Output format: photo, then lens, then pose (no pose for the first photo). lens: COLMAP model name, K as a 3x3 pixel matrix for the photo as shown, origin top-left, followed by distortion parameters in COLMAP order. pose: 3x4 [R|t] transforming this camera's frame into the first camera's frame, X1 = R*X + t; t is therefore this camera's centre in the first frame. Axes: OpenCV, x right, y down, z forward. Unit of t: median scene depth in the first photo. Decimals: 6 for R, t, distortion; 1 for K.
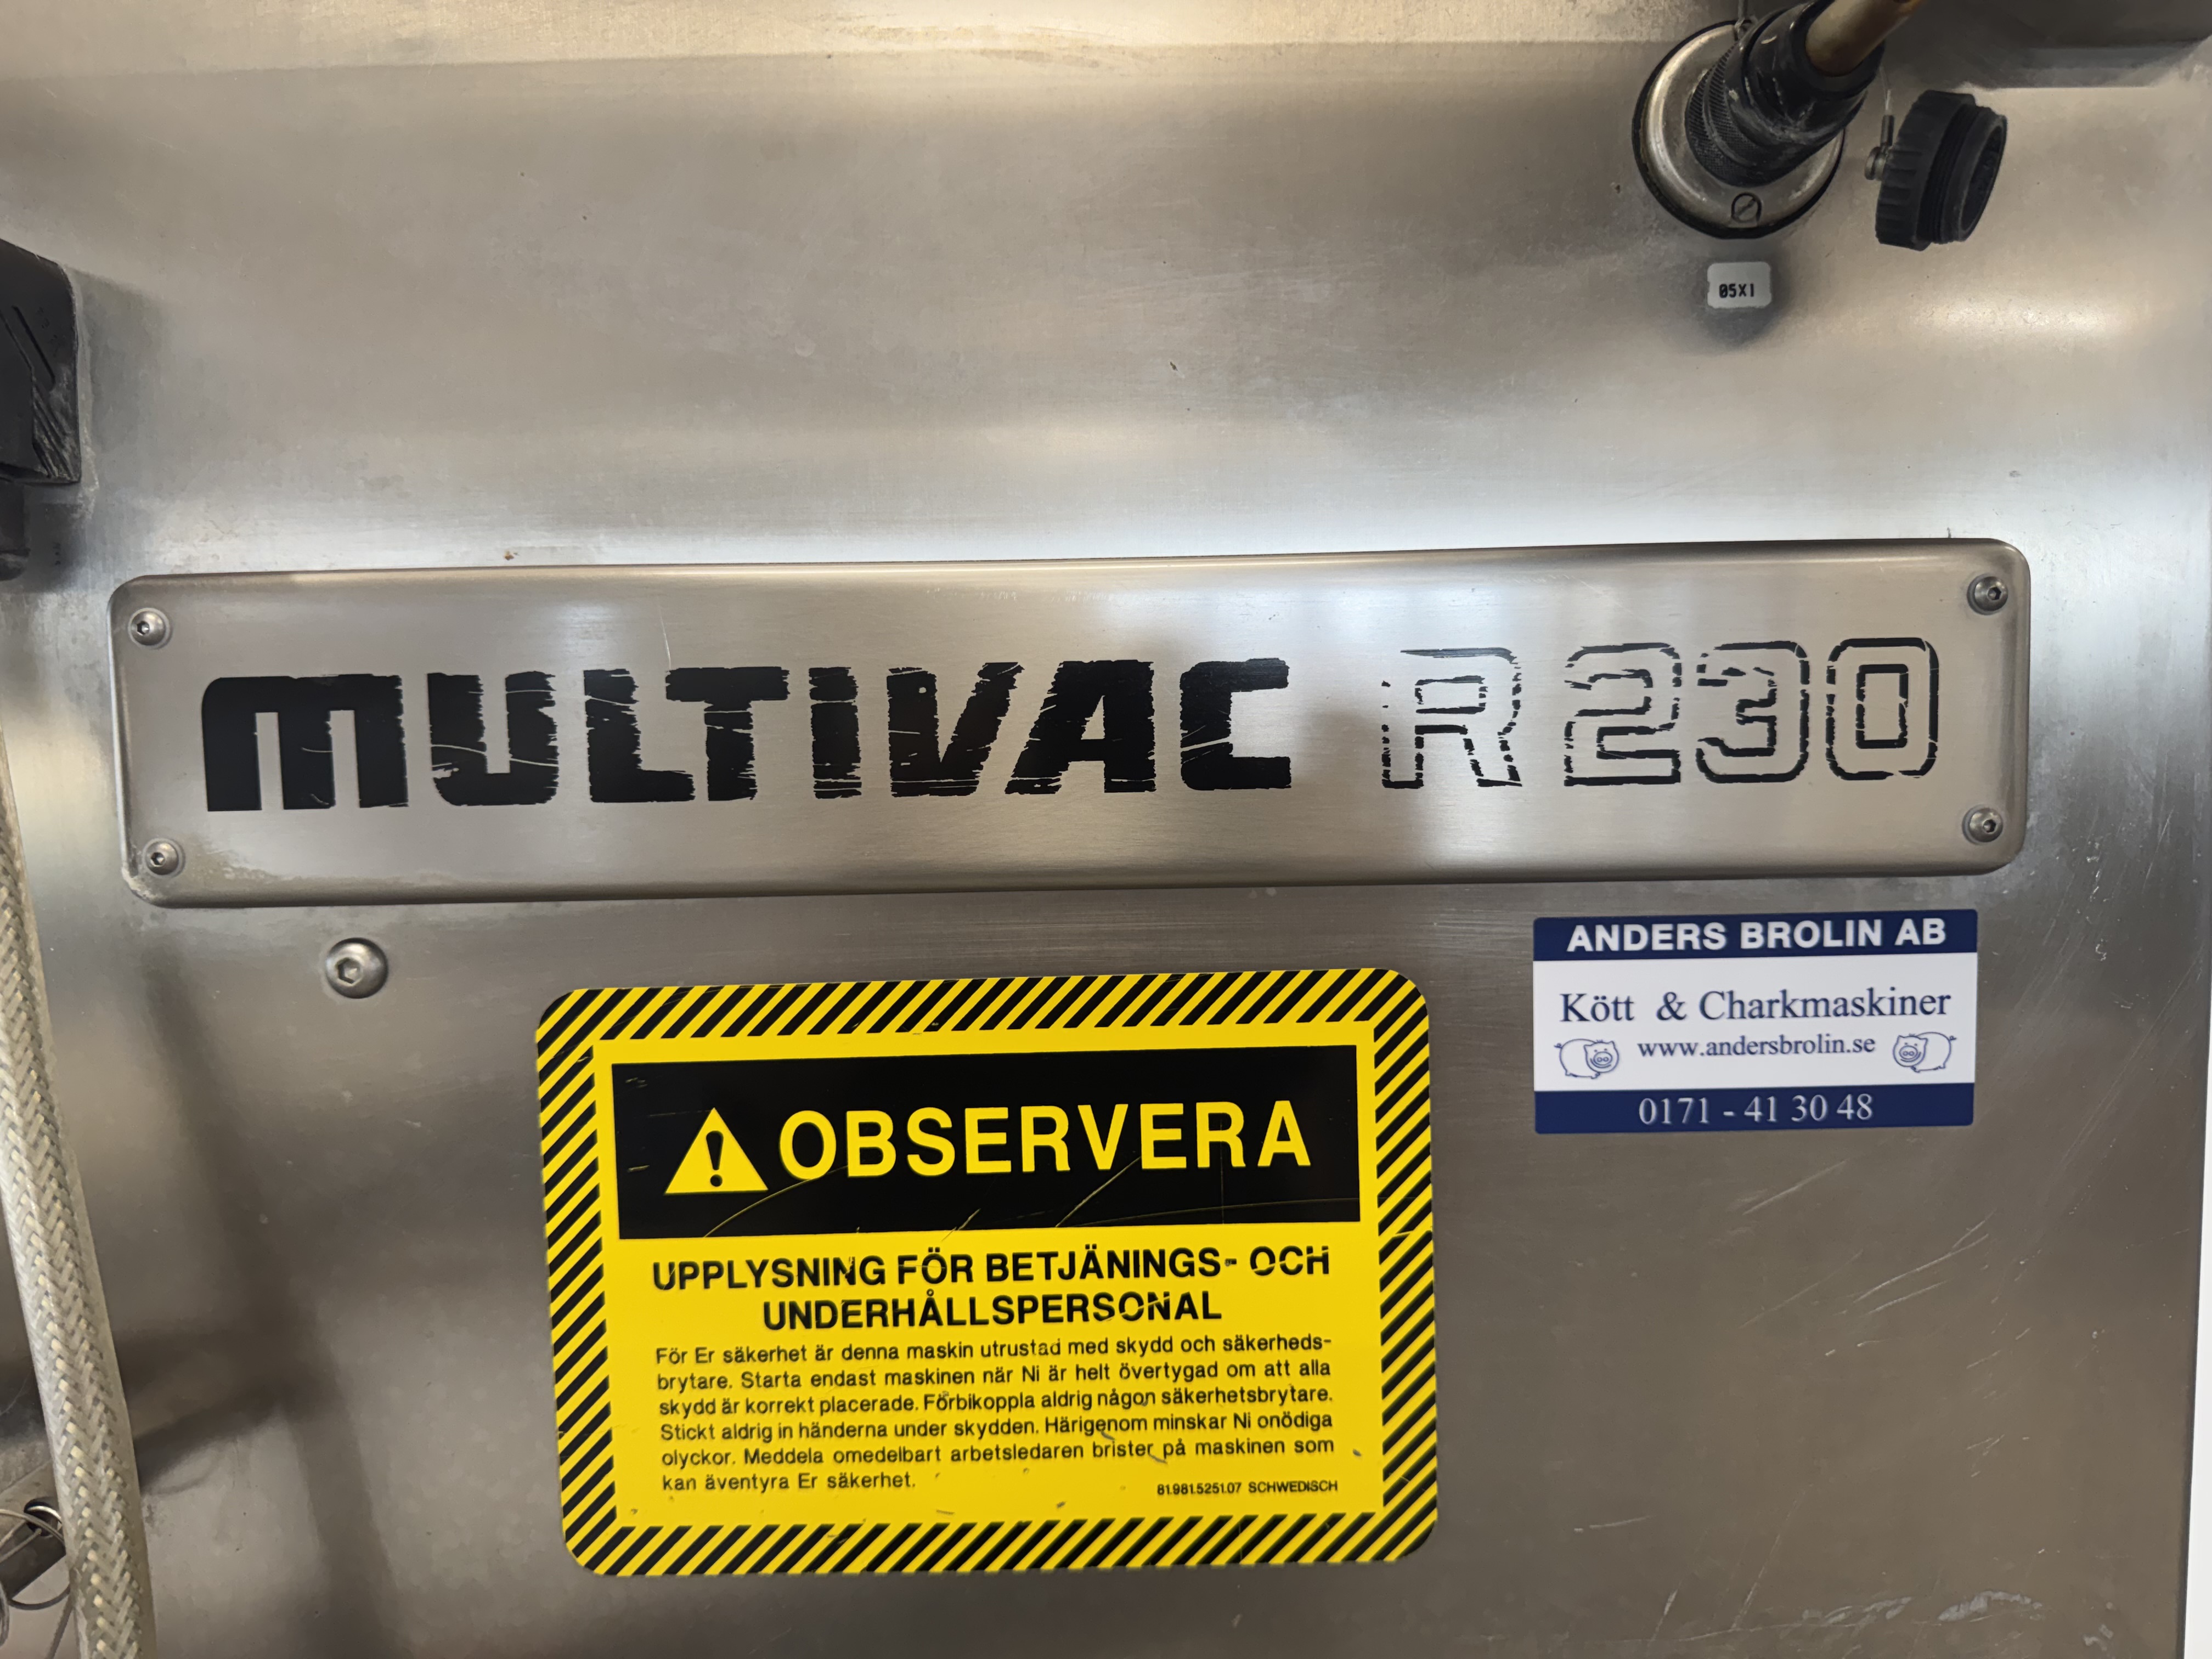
lens RADIAL K [[1568.2, 0, 1105.4], [0, 1568.2, 828.3], [0, 0, 1]] dist [0.019513, -0.023295]
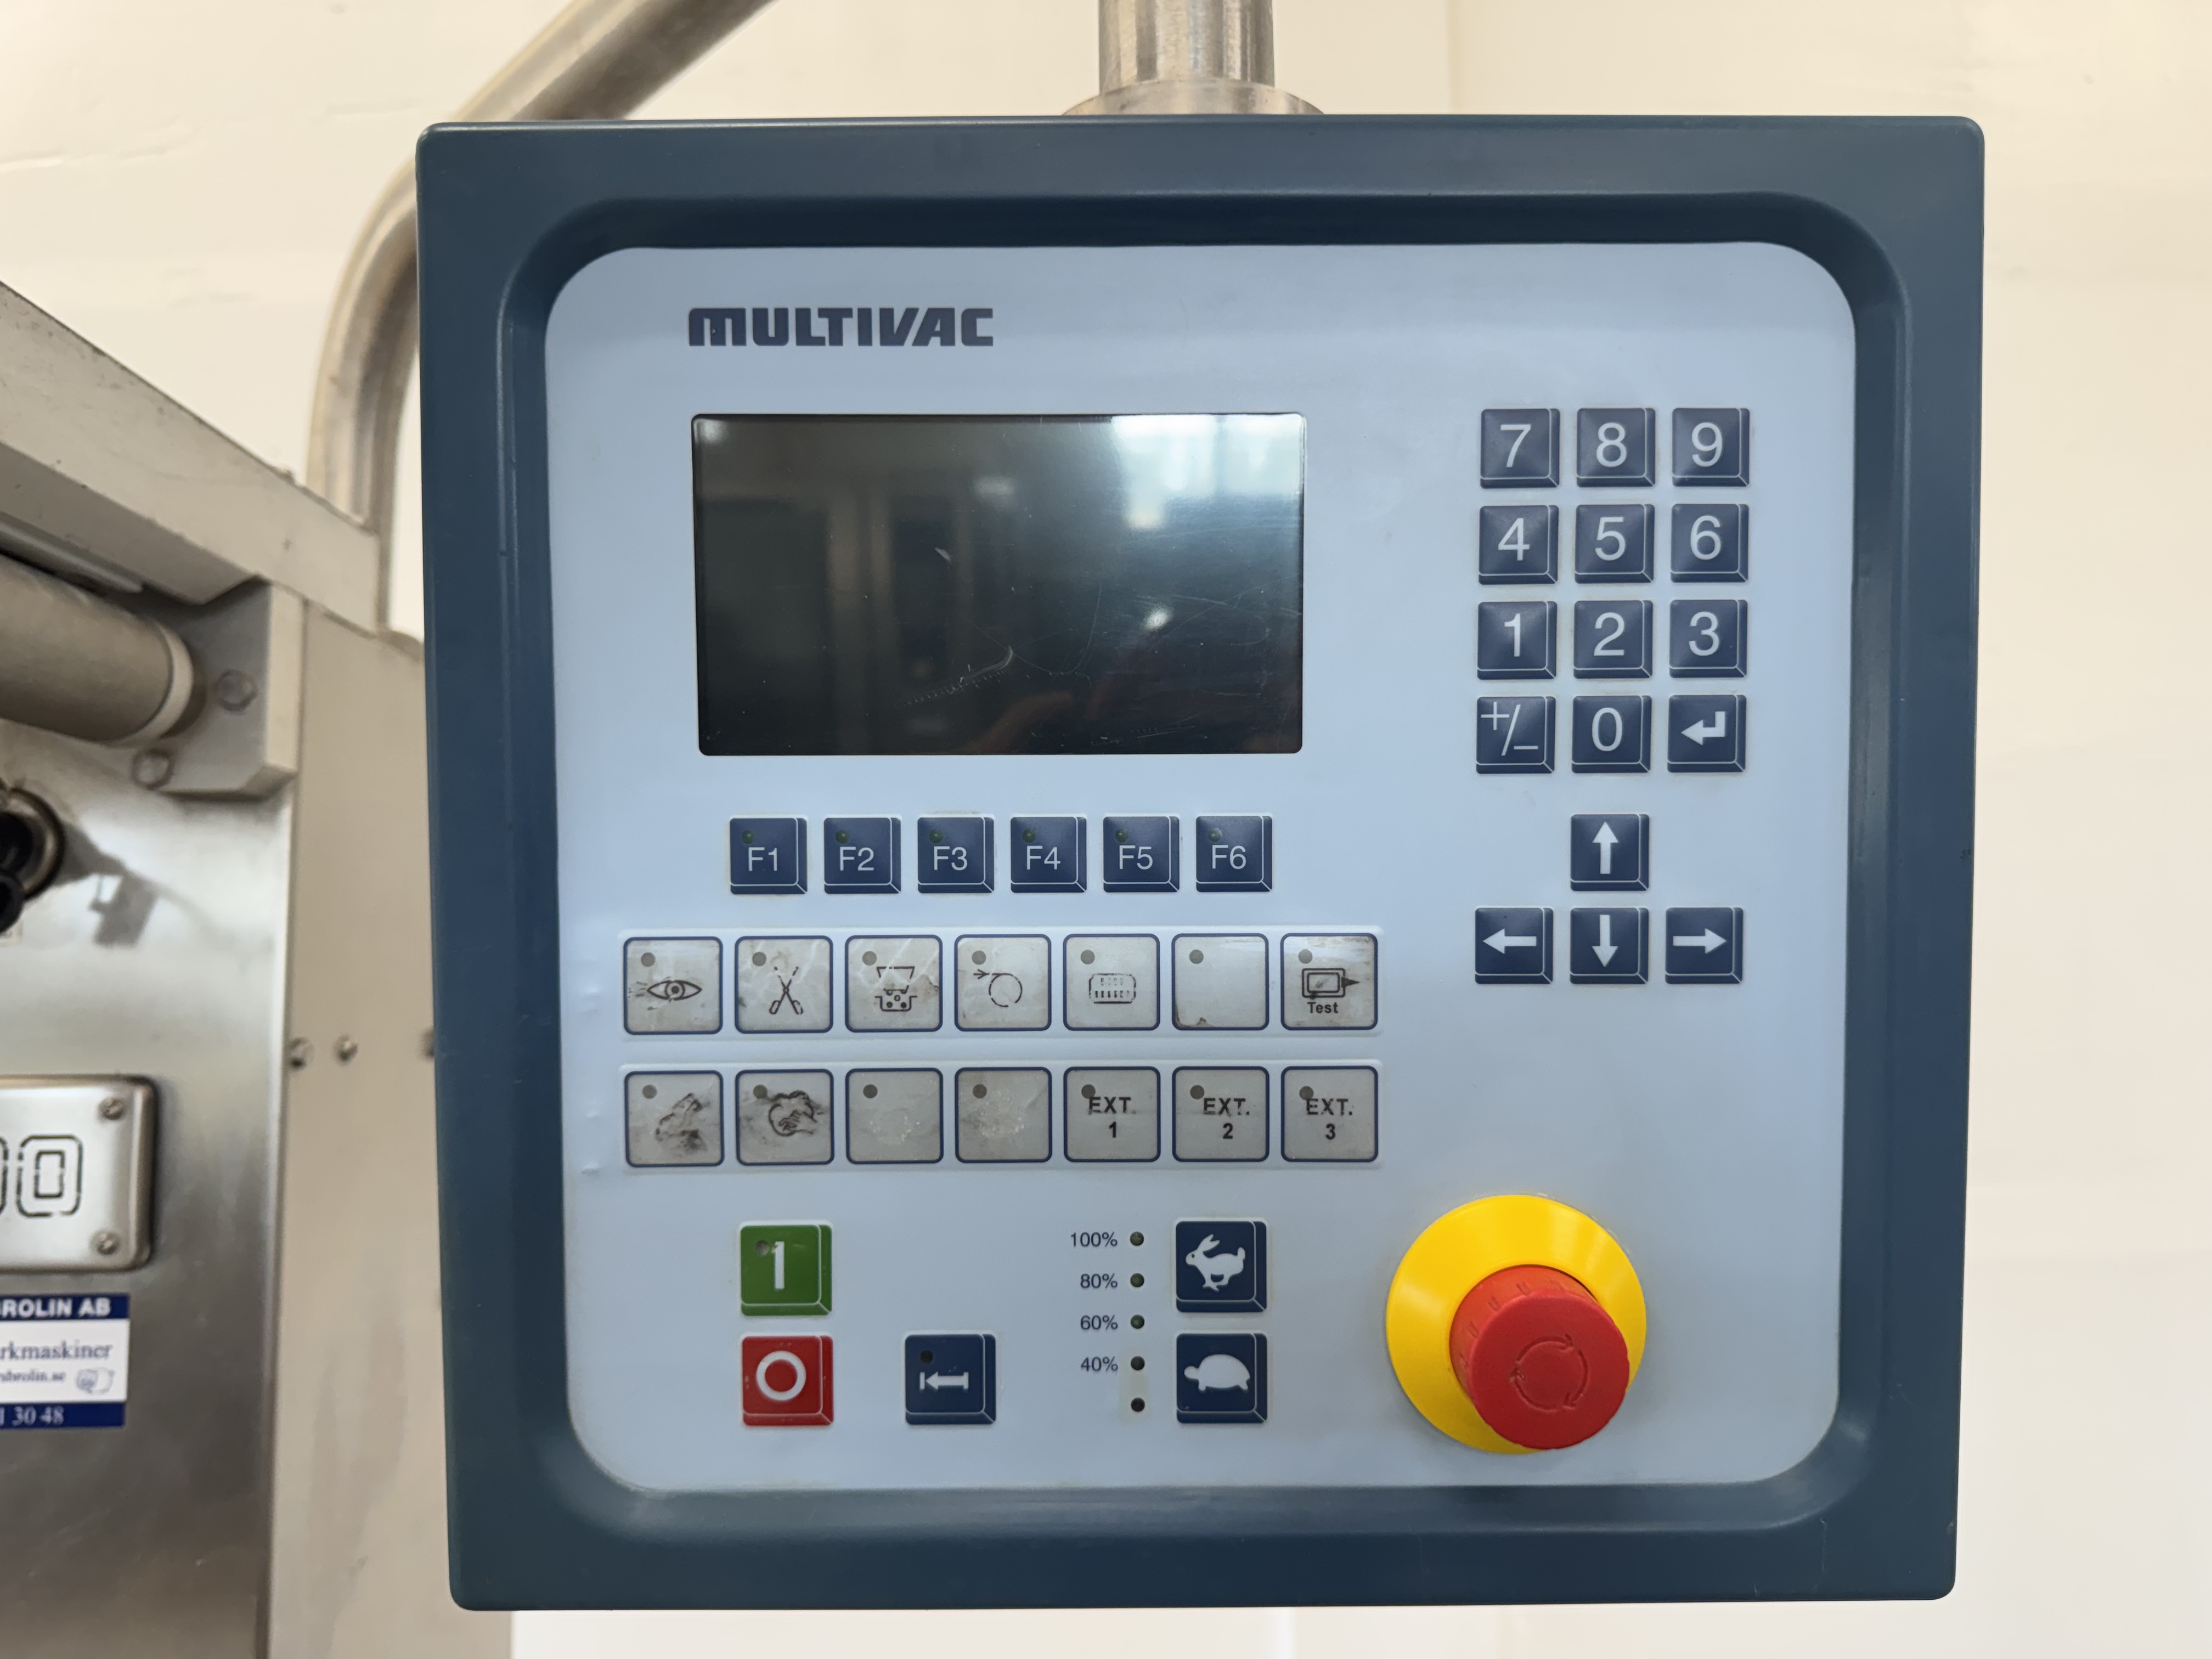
lens RADIAL K [[1568.2, 0, 1115.3], [0, 1568.2, 821.6], [0, 0, 1]] dist [0.019513, -0.023295]
pose [[0.999979, 0.006386, -0.001113, 1.622406], [-0.006477, 0.977440, -0.211115, -0.095334], [-0.000260, 0.211118, 0.977461, -0.777456]]
